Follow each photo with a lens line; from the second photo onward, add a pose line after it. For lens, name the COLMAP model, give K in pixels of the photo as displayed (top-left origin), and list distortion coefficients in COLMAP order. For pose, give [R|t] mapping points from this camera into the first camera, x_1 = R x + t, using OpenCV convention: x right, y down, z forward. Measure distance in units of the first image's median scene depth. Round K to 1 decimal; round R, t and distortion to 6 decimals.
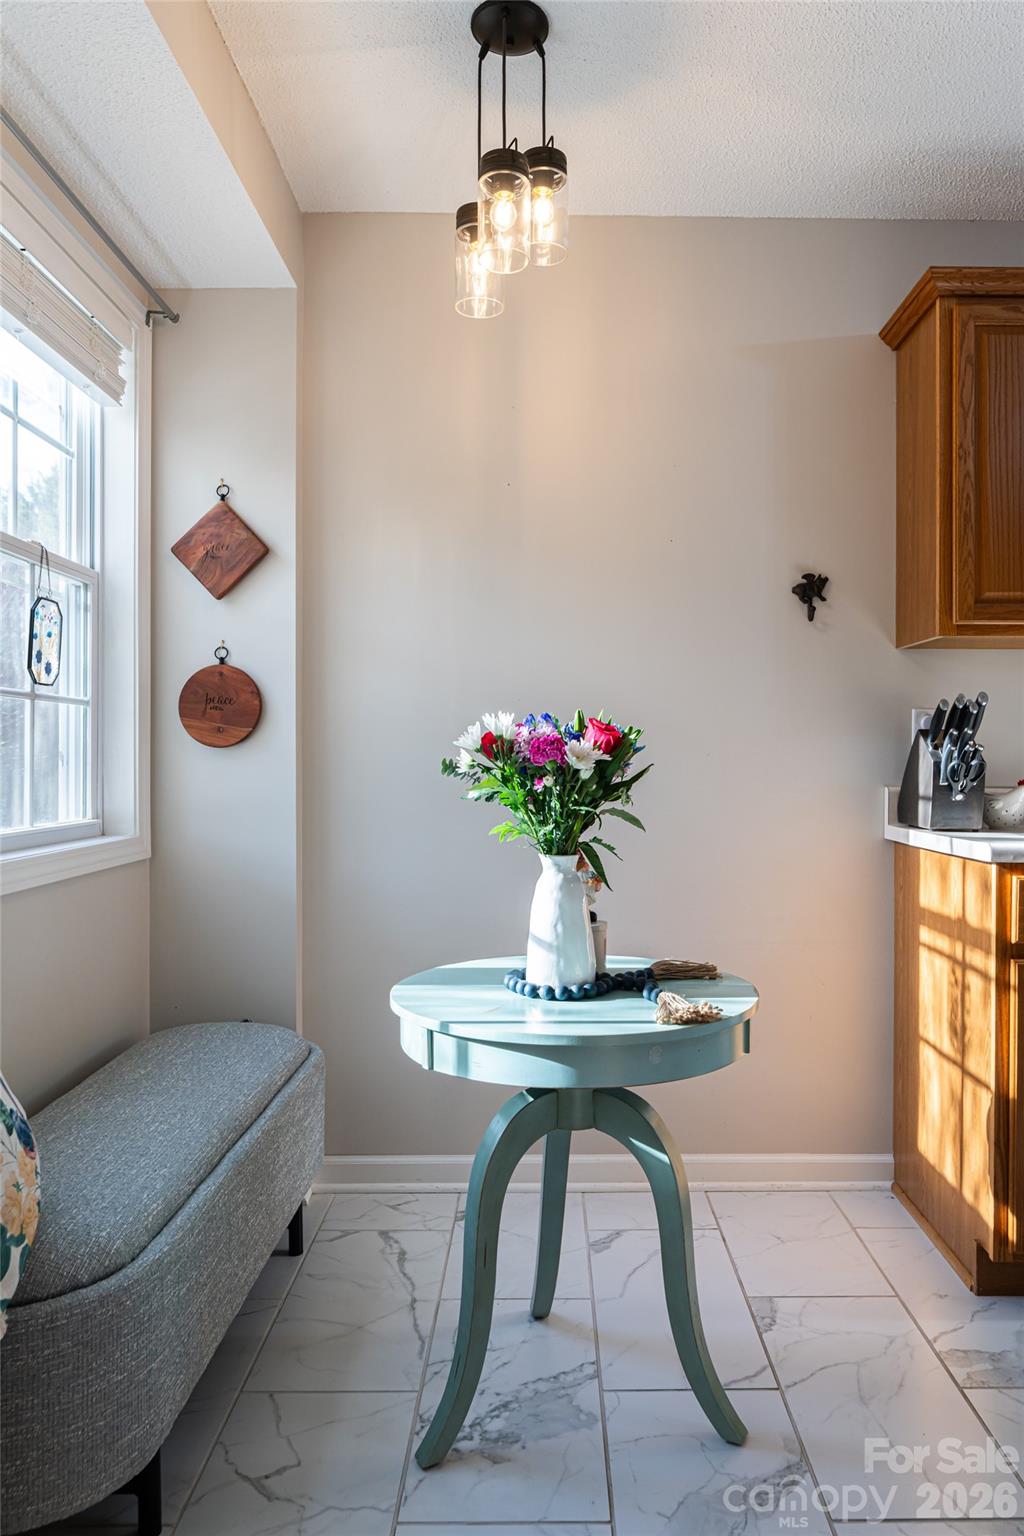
lens RADIAL K [[1042.8, 0, 513.0], [0, 1042.8, 764.8], [0, 0, 1]] dist [0.001251, 0.000579]
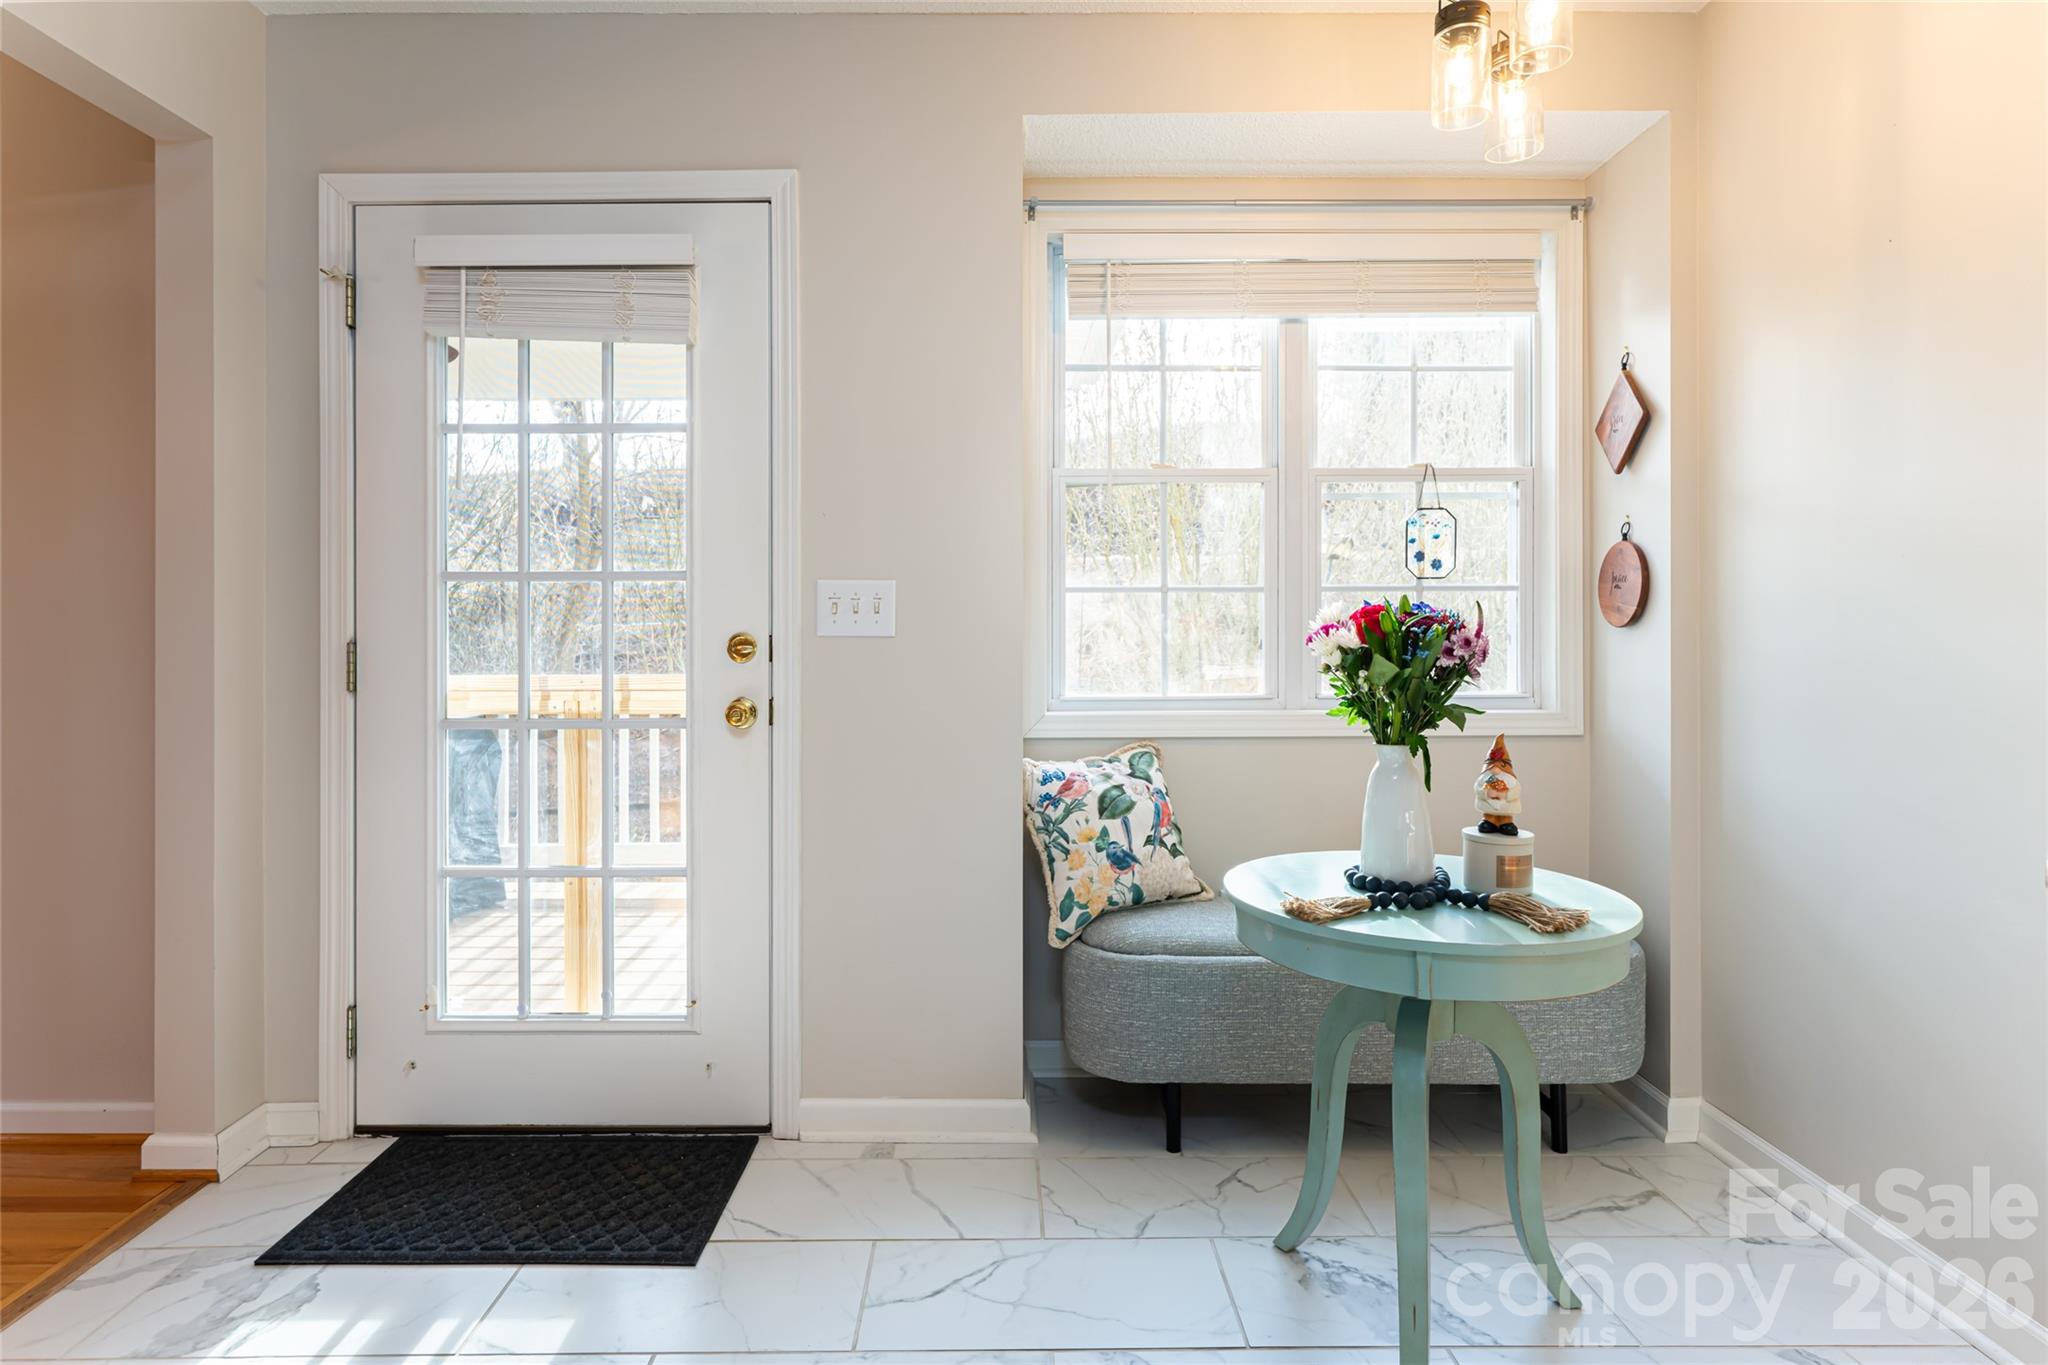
lens RADIAL K [[1091.3, 0, 1017.7], [0, 1091.3, 624.5], [0, 0, 1]] dist [0.003210, -0.000131]
pose [[0.015468, -0.004876, -0.999868, 0.770538], [-0.001068, 0.999987, -0.004893, -0.015016], [0.999880, 0.001144, 0.015463, 0.460128]]
